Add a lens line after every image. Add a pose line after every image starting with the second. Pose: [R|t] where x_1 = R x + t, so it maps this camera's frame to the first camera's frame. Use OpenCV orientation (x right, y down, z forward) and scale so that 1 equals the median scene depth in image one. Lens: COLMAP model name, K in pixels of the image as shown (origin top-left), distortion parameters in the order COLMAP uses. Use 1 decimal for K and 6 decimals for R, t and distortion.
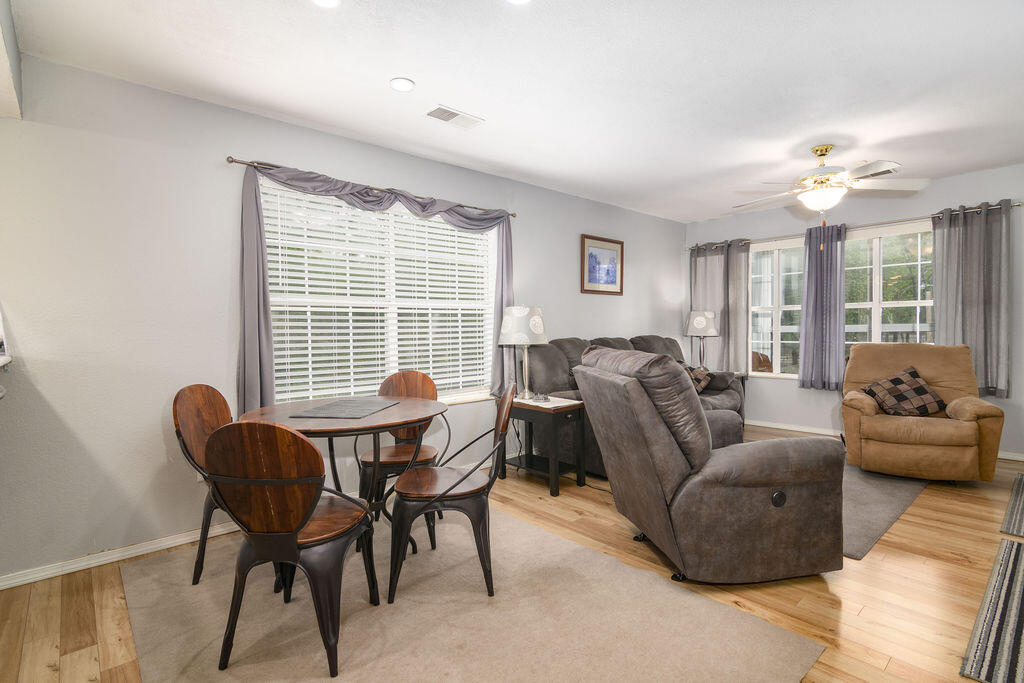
lens RADIAL K [[494.8, 0, 522.9], [0, 494.8, 336.6], [0, 0, 1]] dist [0.001251, 0.001034]
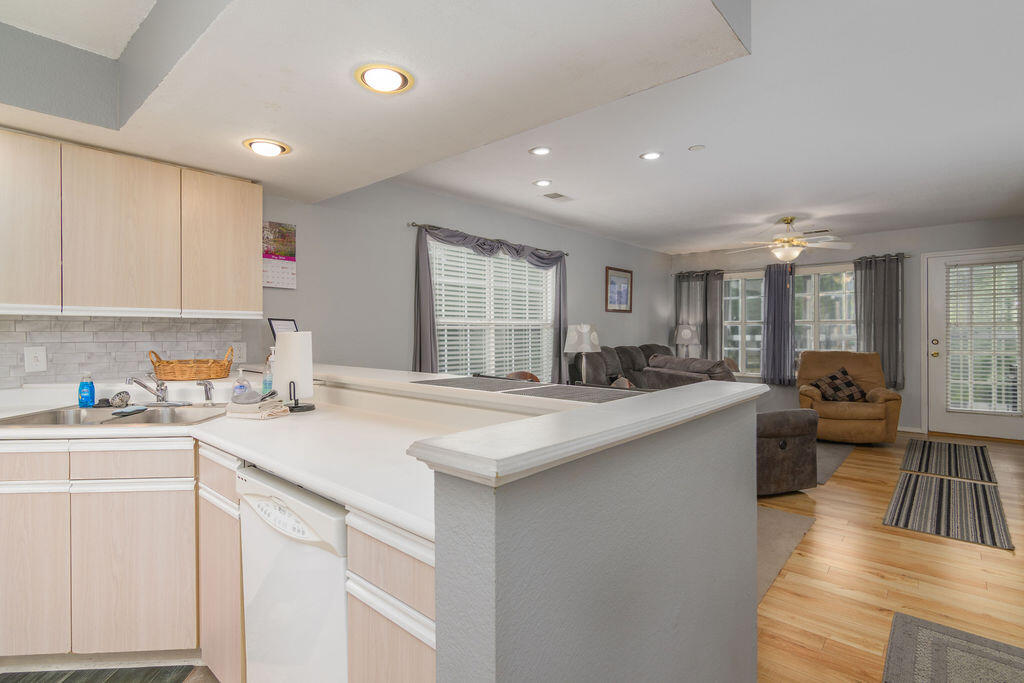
lens RADIAL K [[502.1, 0, 519.3], [0, 502.1, 328.9], [0, 0, 1]] dist [-0.003604, 0.000592]
pose [[0.992683, 0.005014, 0.120649, -0.340436], [-0.002173, 0.999718, -0.023668, -0.015415], [-0.120734, 0.023232, 0.992413, -0.349300]]
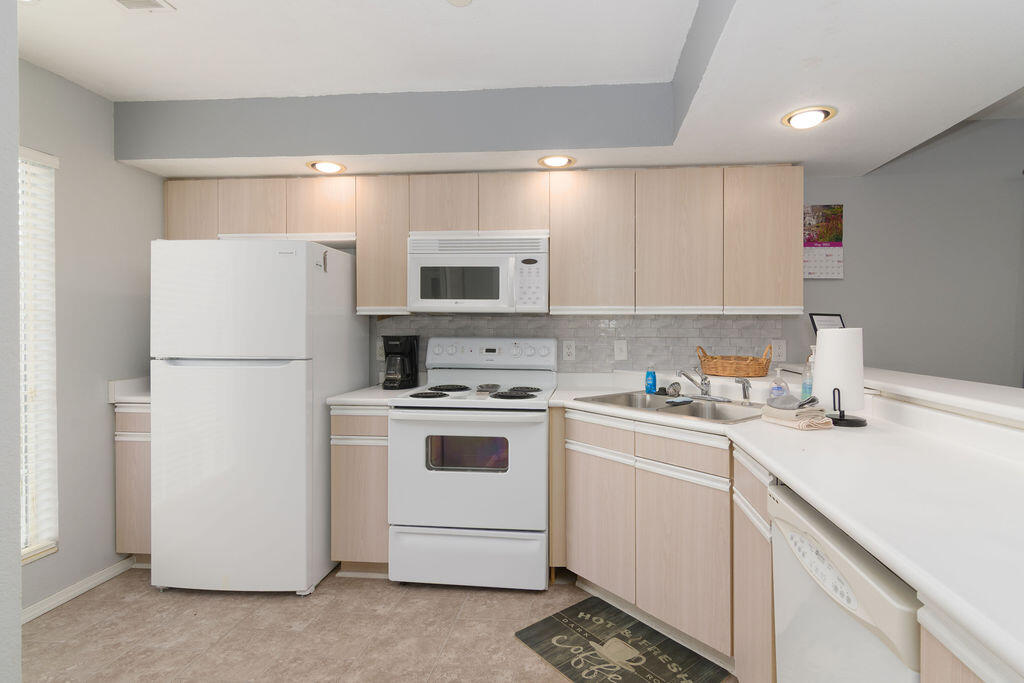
lens RADIAL K [[515.7, 0, 546.6], [0, 515.7, 331.9], [0, 0, 1]] dist [-0.001290, -0.000012]
pose [[0.681470, 0.010544, -0.731770, -0.359242], [-0.018475, 0.999825, -0.002798, -0.015070], [0.731613, 0.015426, 0.681546, -0.281461]]
